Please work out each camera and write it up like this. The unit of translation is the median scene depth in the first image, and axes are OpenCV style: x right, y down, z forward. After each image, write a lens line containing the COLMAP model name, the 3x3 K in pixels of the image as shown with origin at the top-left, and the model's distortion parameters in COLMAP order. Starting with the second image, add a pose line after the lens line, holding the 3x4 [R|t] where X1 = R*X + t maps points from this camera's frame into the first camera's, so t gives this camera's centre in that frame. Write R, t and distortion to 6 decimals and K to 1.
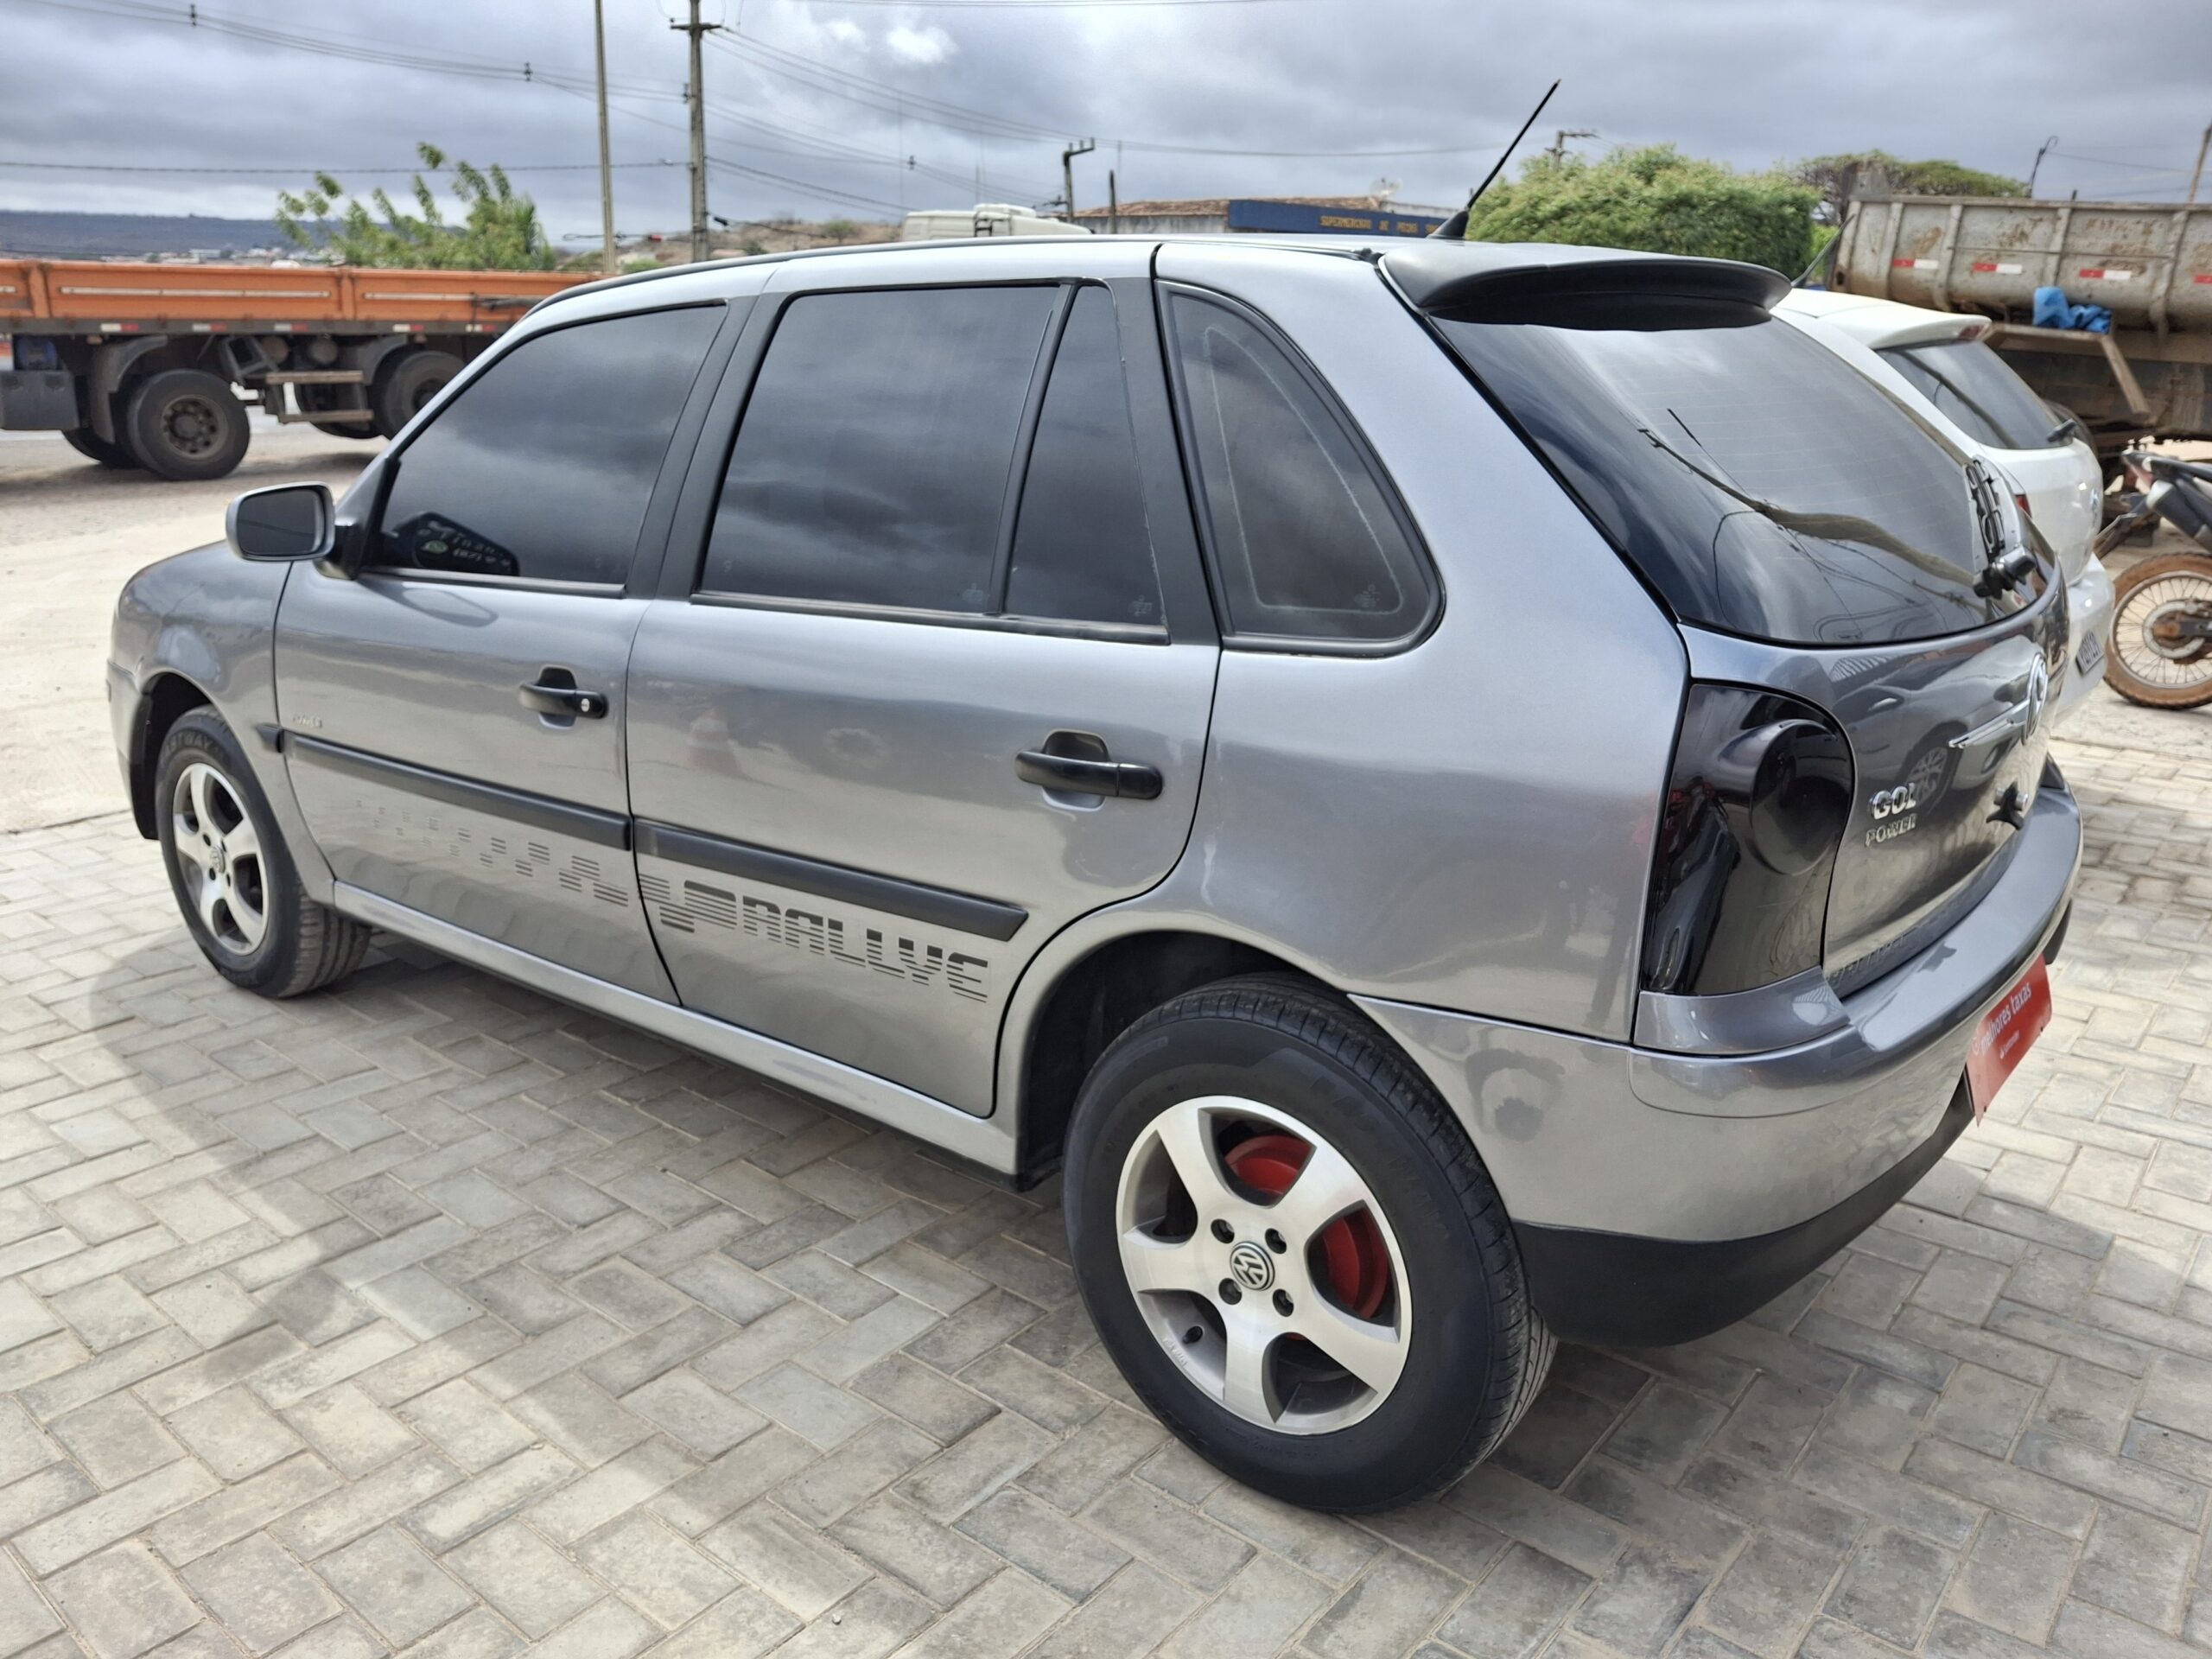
lens RADIAL K [[1661.3, 0, 1104.6], [0, 1661.3, 855.6], [0, 0, 1]] dist [-0.025689, -0.002568]
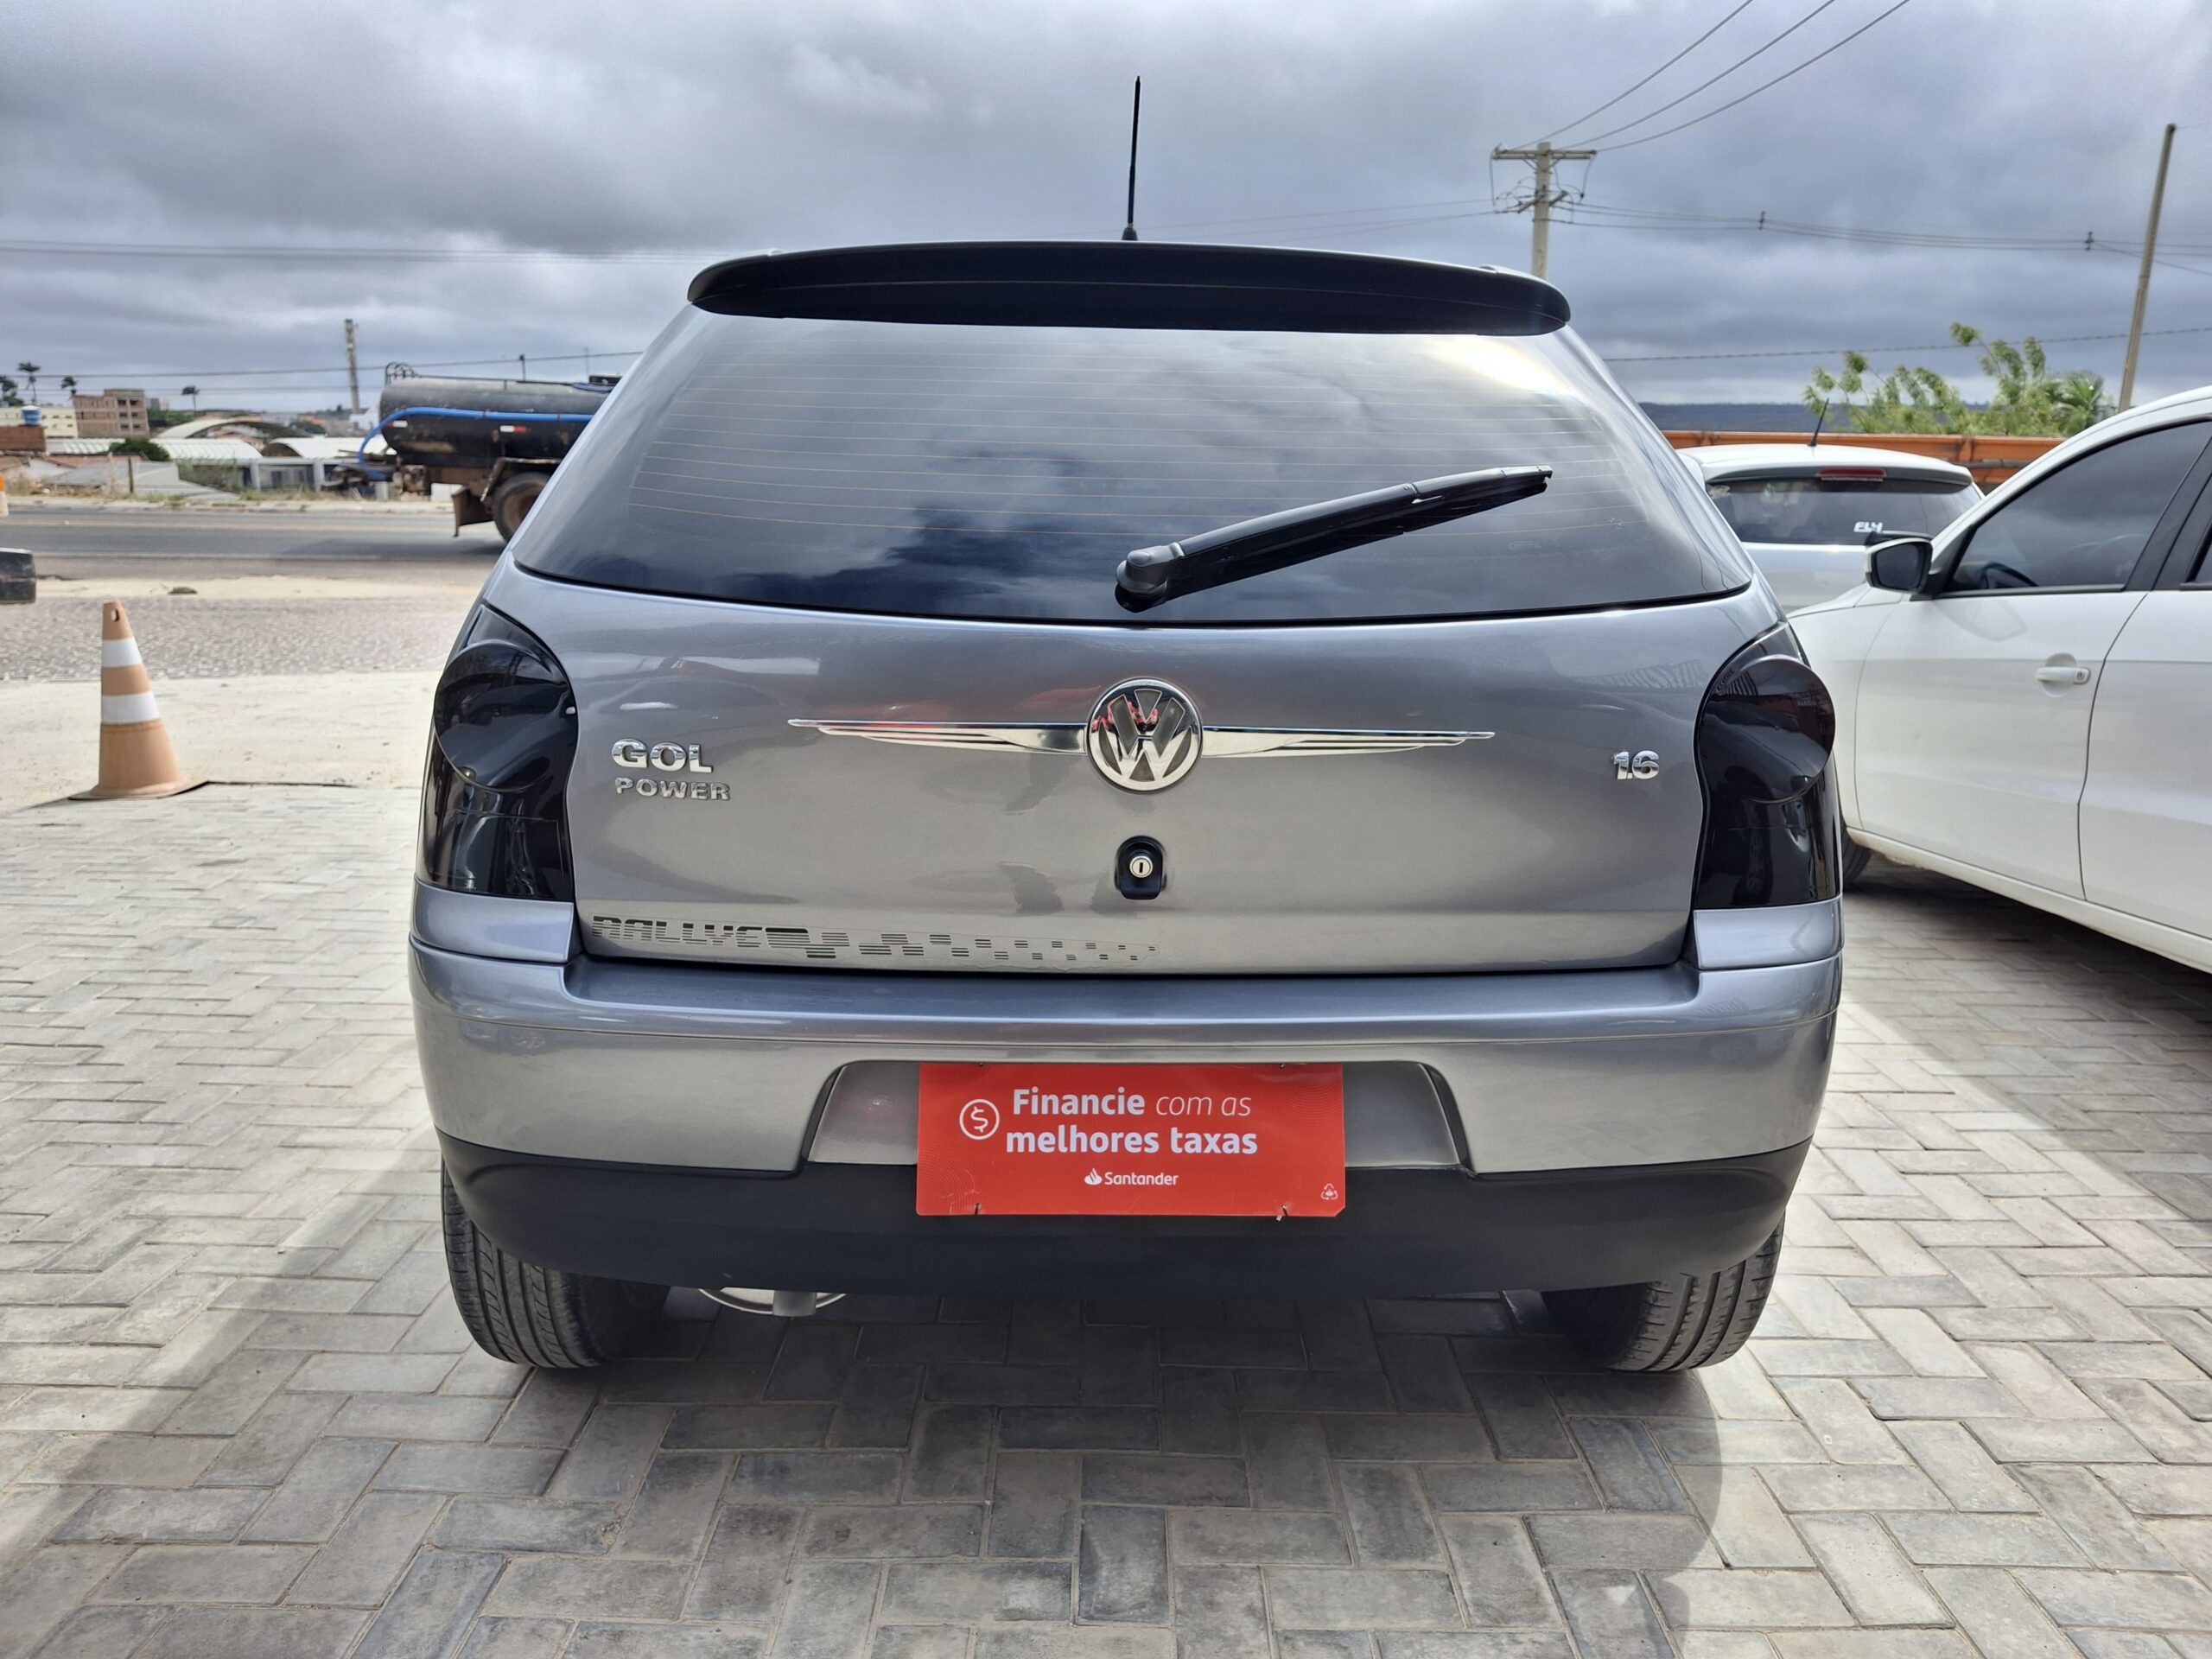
lens RADIAL K [[1645.9, 0, 1121.7], [0, 1645.9, 827.2], [0, 0, 1]] dist [0.002667, -0.032063]
pose [[0.636612, 0.149100, -0.756634, 0.976929], [-0.237912, 0.971247, -0.008782, -0.035497], [0.733569, 0.185603, 0.653780, 0.404858]]
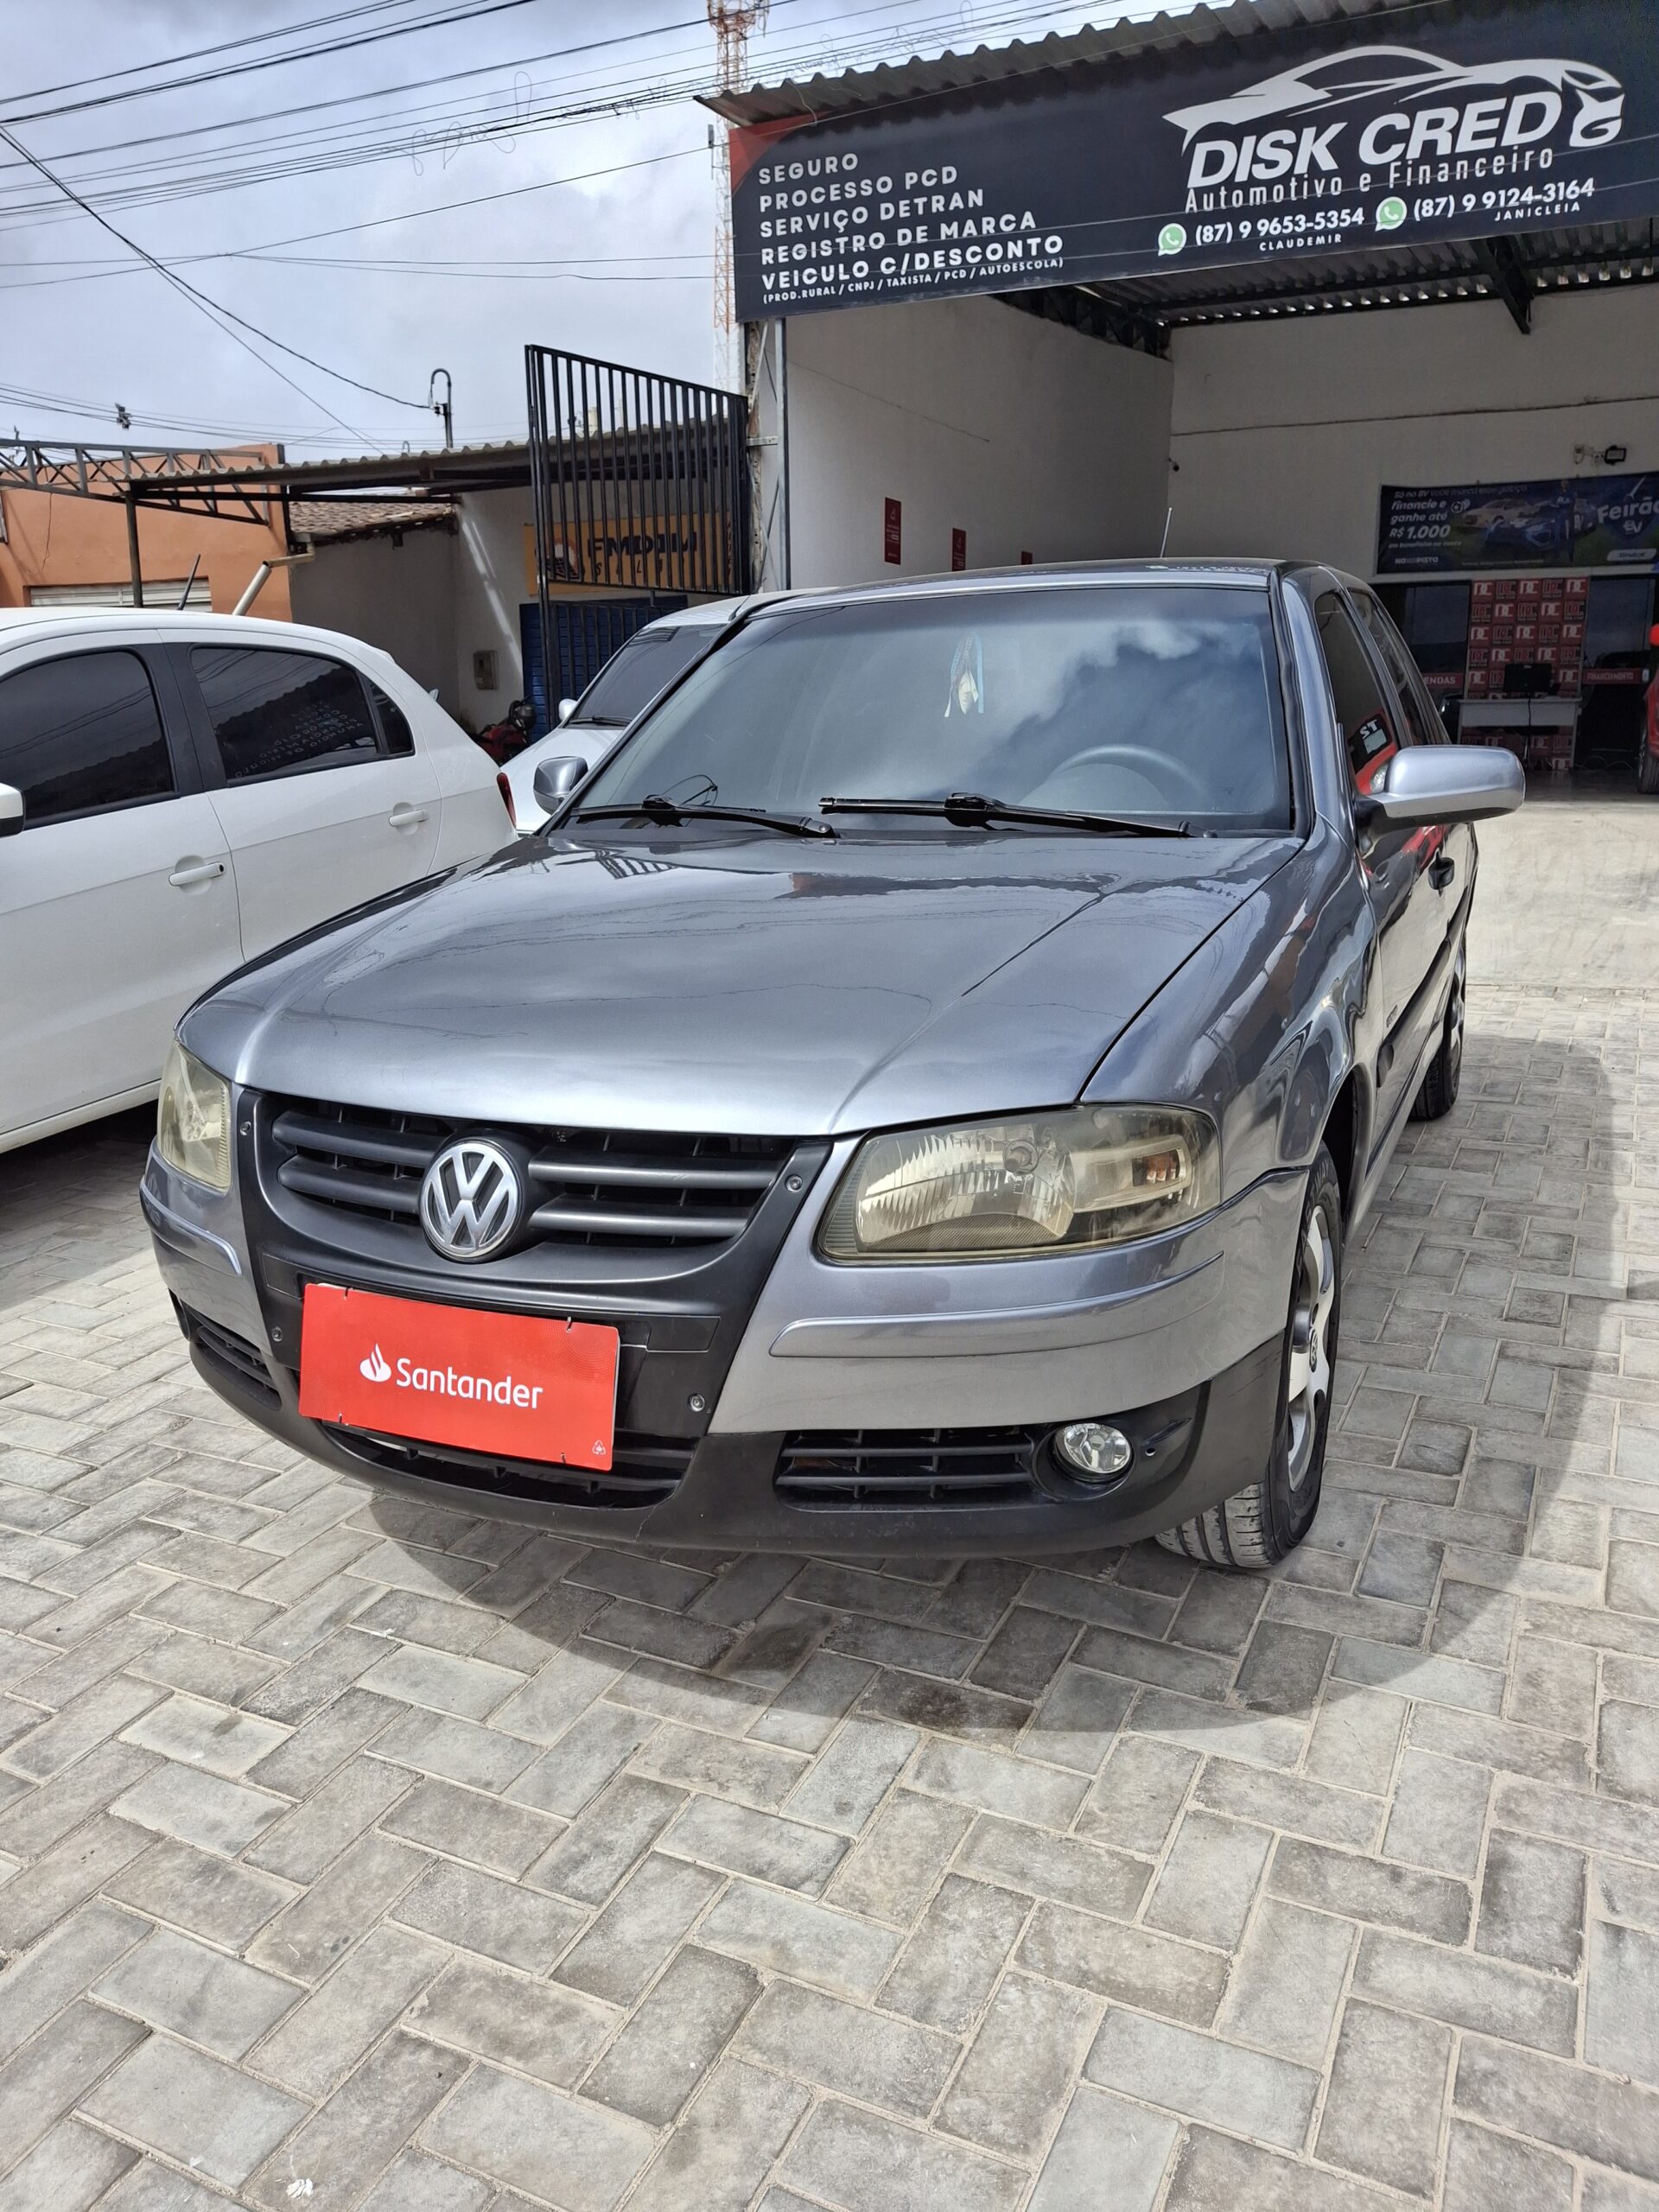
lens RADIAL K [[1645.9, 0, 829.5], [0, 1645.9, 1106.0], [0, 0, 1]] dist [0.002667, -0.032063]
pose [[-0.239703, -0.235598, 0.941826, -1.602412], [0.314952, 0.898771, 0.304986, -0.517685], [-0.918340, 0.369736, -0.141237, 1.796009]]
